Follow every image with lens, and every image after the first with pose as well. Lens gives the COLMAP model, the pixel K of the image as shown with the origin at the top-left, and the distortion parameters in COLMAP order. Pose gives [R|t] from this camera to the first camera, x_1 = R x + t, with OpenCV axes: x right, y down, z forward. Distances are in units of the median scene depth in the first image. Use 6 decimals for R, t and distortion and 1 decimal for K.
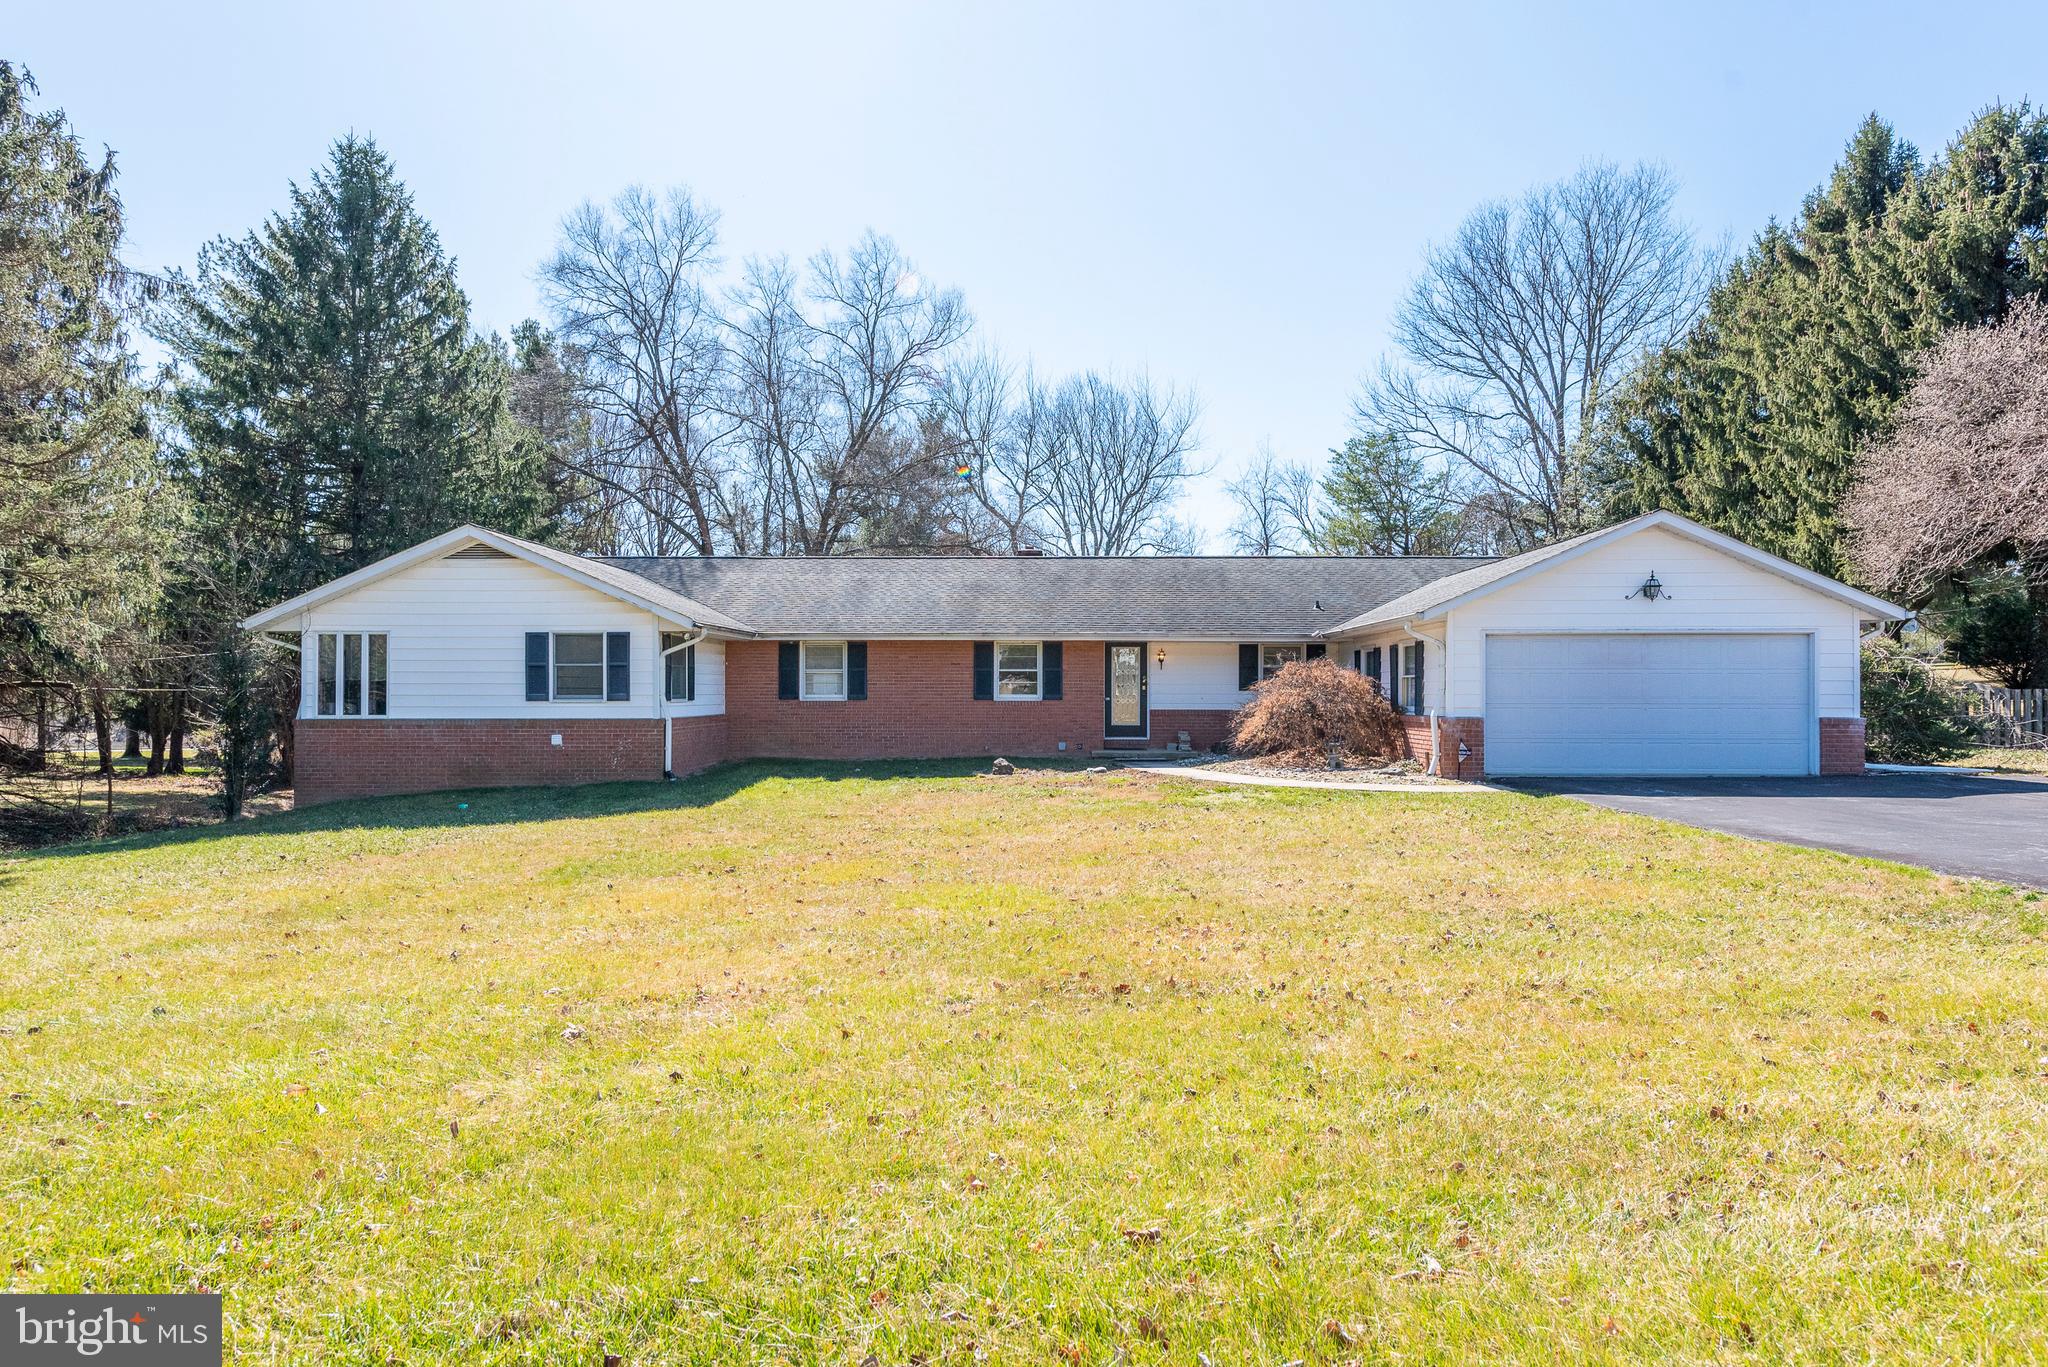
lens RADIAL K [[1230.2, 0, 1025.5], [0, 1230.2, 686.0], [0, 0, 1]] dist [0.001942, -0.000491]
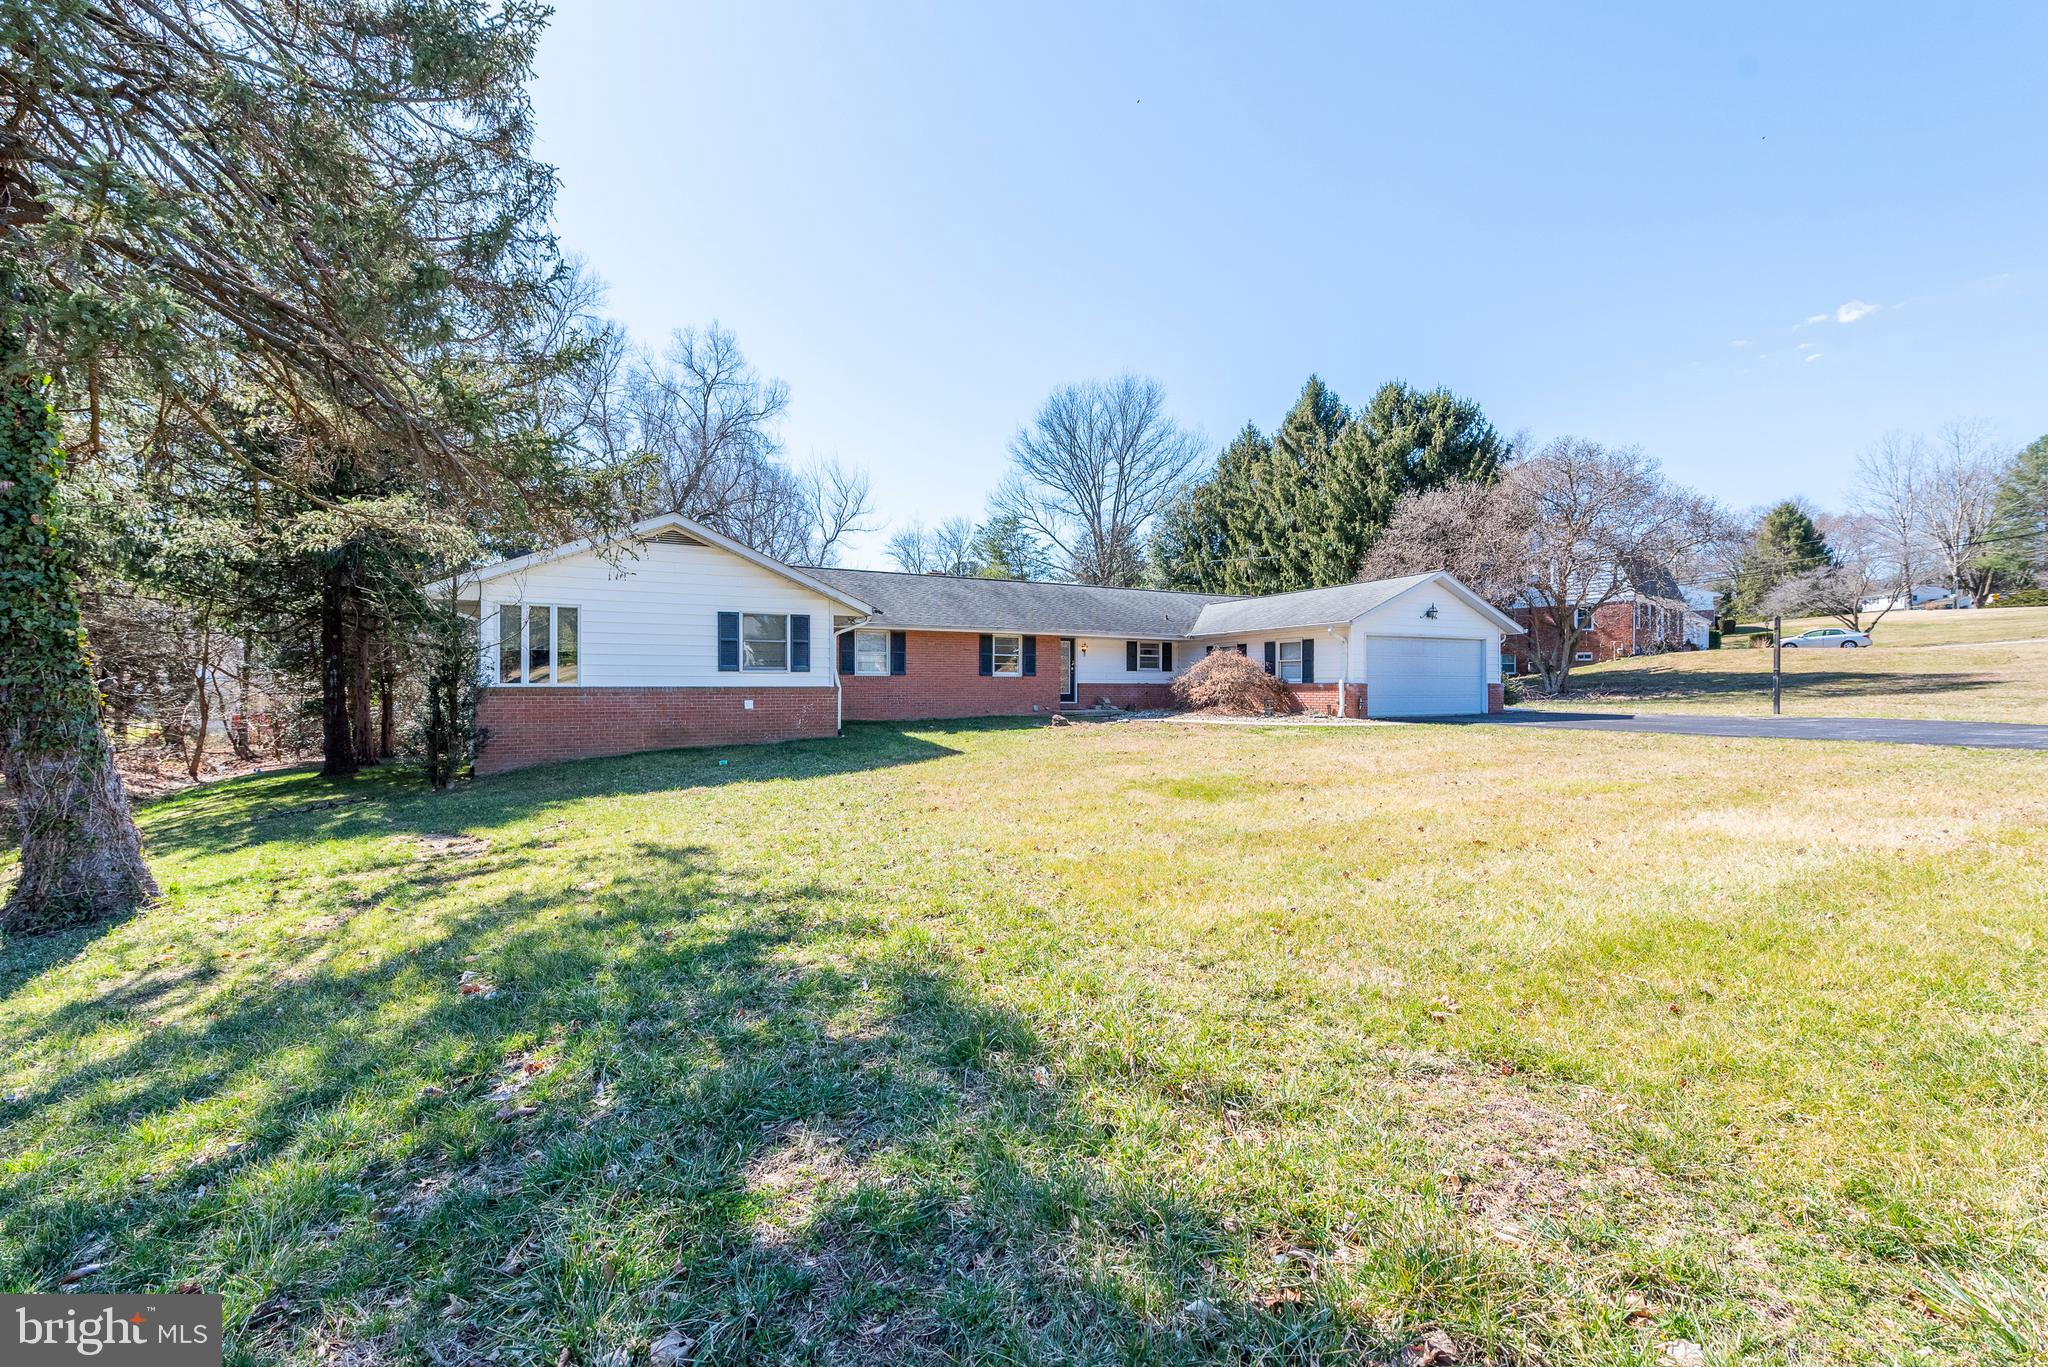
lens RADIAL K [[799.9, 0, 1024.7], [0, 799.9, 682.0], [0, 0, 1]] dist [0.014067, 0.000008]
pose [[0.878213, 0.001353, 0.478268, -0.509252], [-0.002455, 0.999996, 0.001677, 0.020030], [-0.478264, -0.002647, 0.878212, 0.202817]]
